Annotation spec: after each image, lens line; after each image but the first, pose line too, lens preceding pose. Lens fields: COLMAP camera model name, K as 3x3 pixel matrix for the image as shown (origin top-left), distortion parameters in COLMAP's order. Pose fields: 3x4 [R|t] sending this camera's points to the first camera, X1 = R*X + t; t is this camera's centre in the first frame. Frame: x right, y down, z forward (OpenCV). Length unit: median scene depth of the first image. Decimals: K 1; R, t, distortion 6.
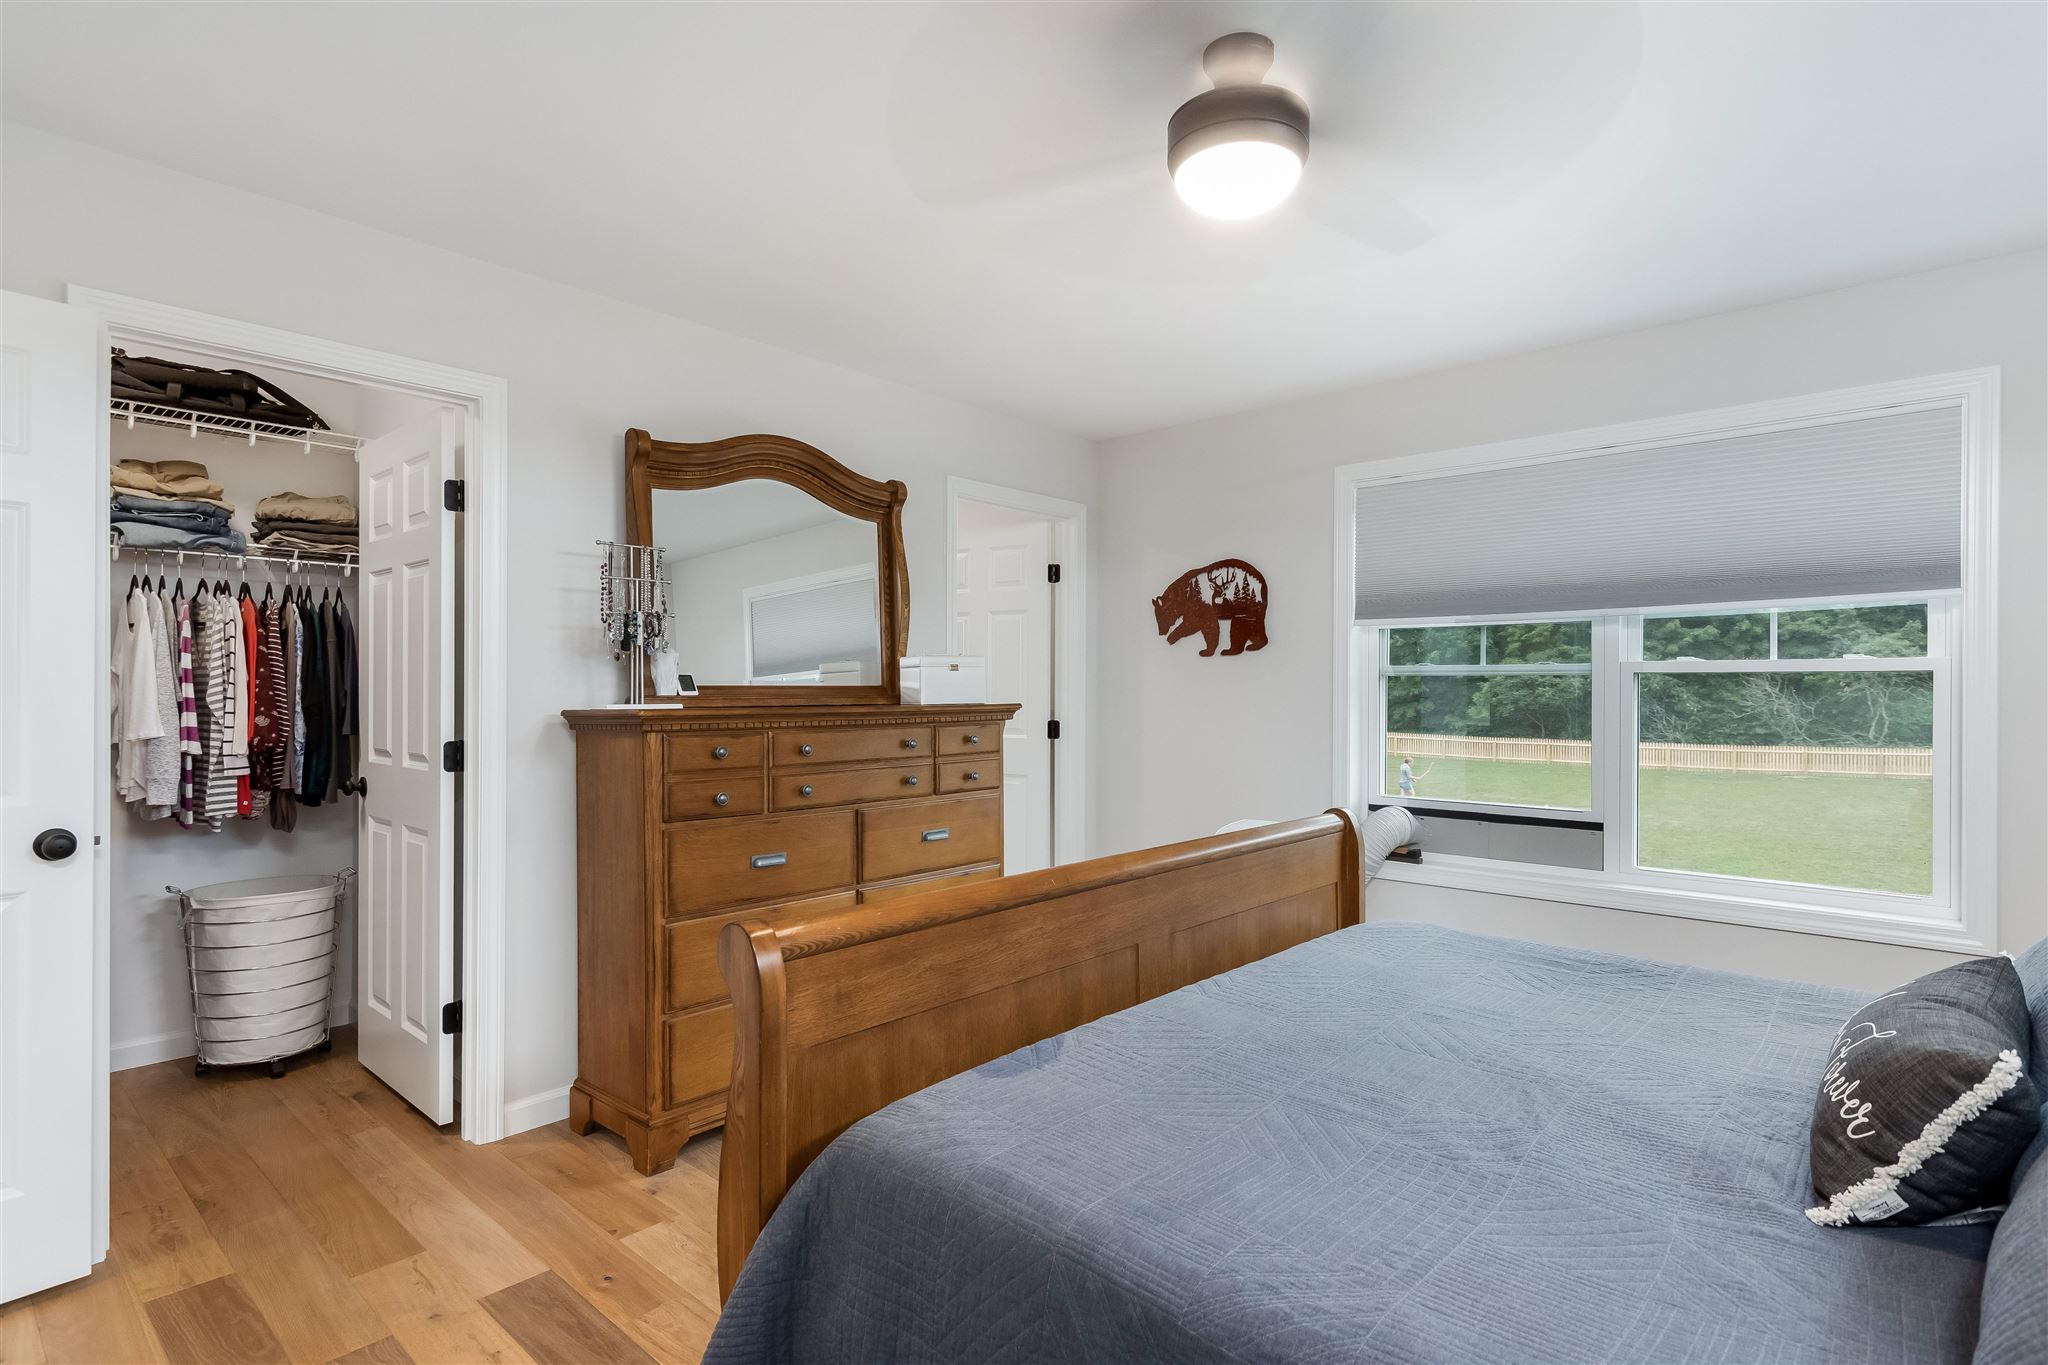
lens RADIAL K [[1005.4, 0, 1015.1], [0, 1005.4, 686.8], [0, 0, 1]] dist [-0.018187, -0.000382]
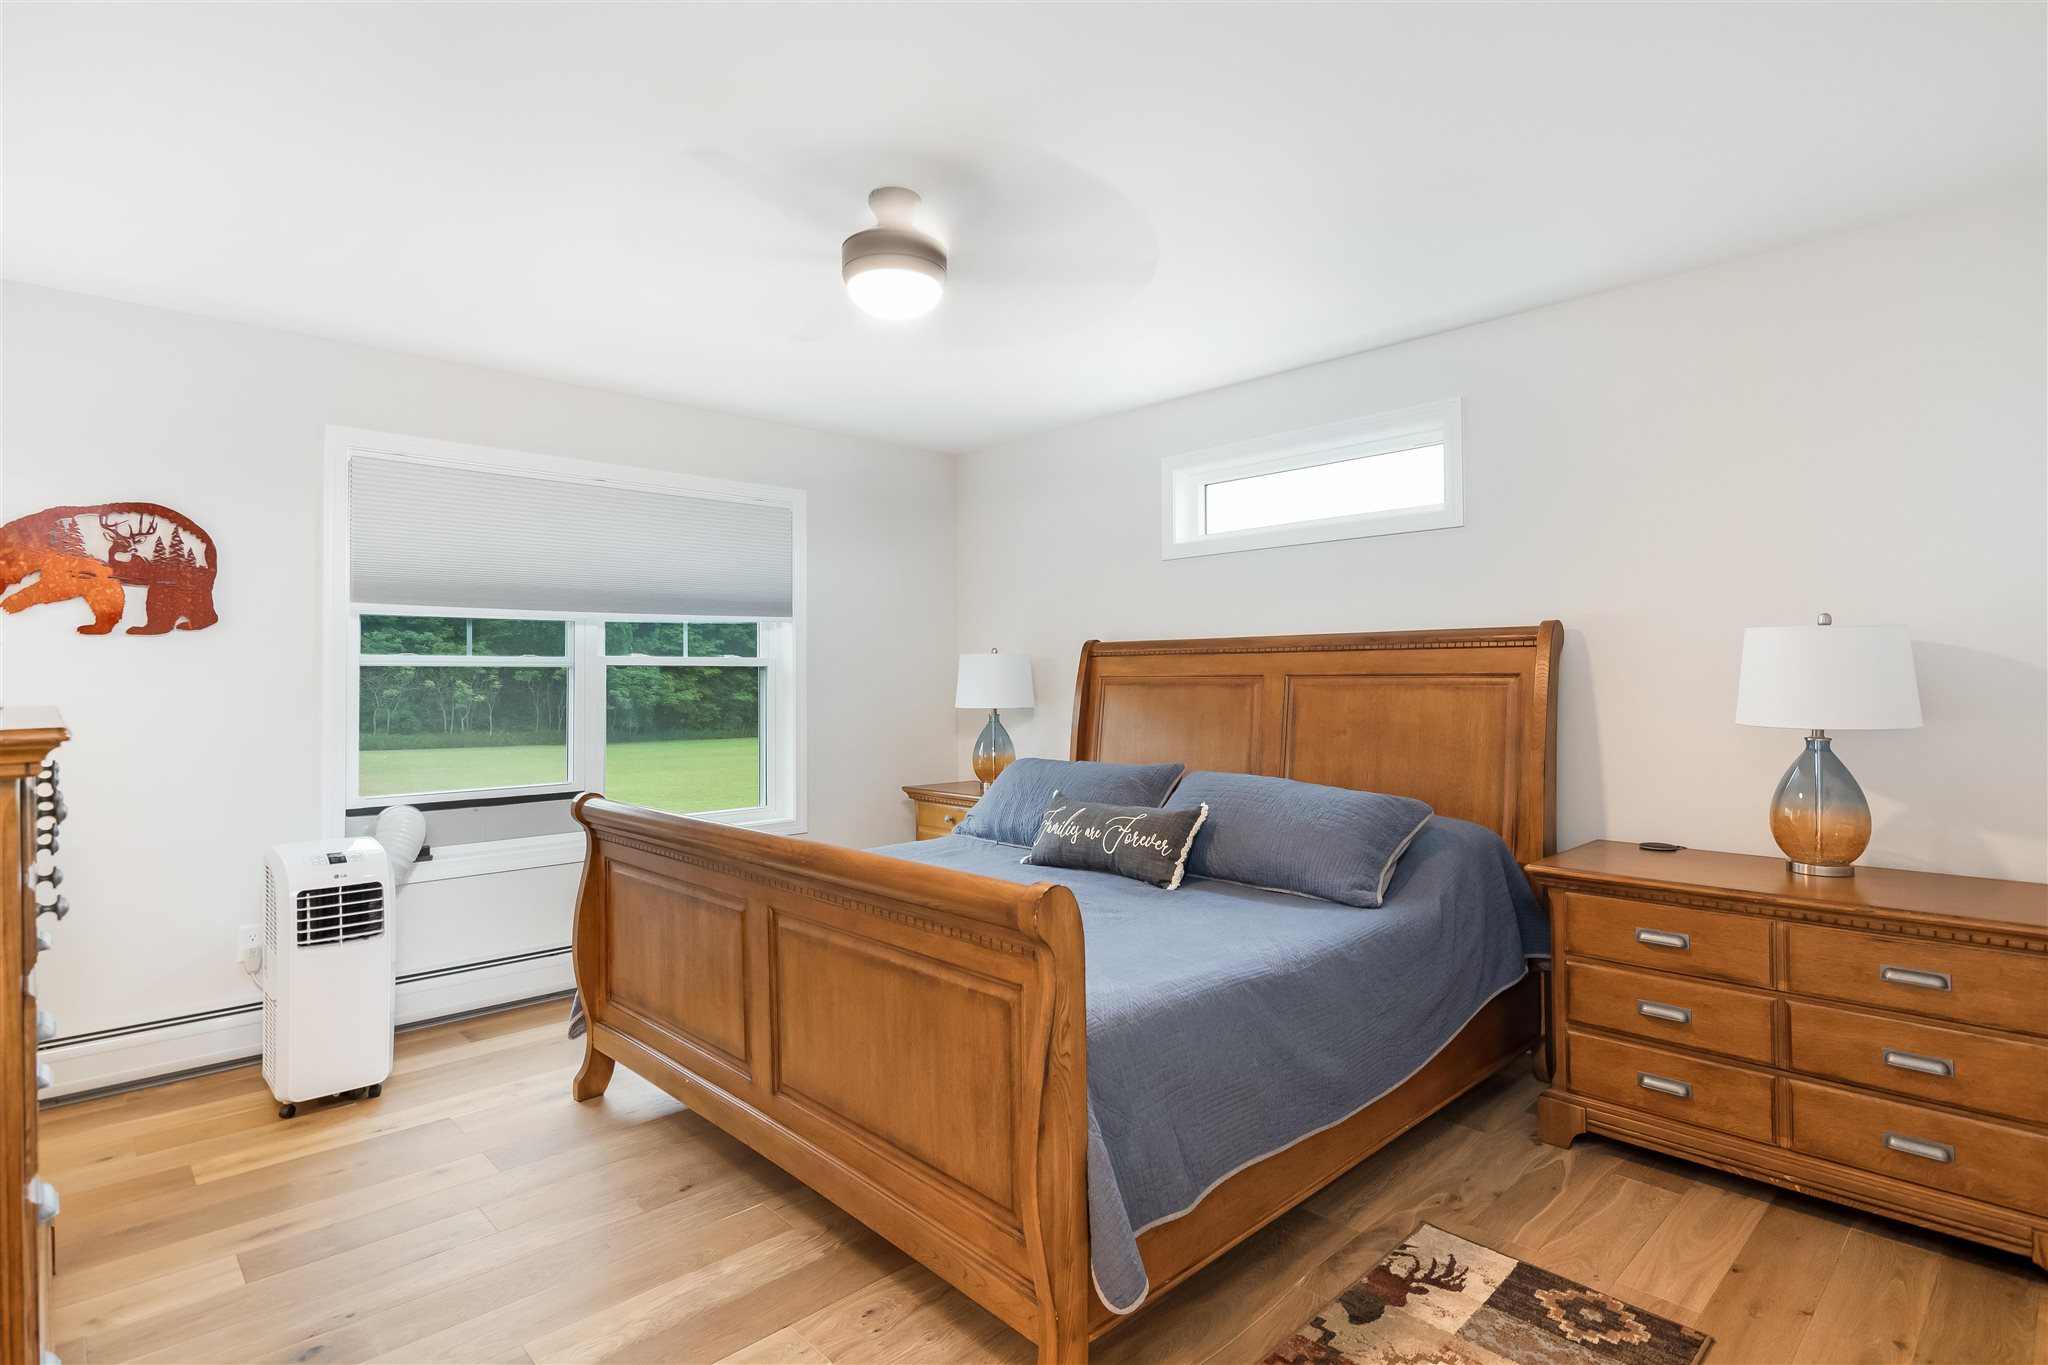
lens RADIAL K [[1005.4, 0, 1010.5], [0, 1005.4, 680.2], [0, 0, 1]] dist [-0.018187, -0.000382]
pose [[0.093289, 0.000693, 0.995639, -0.453708], [0.005834, 0.999982, -0.001243, 0.006480], [-0.995622, 0.005925, 0.093283, 0.313527]]
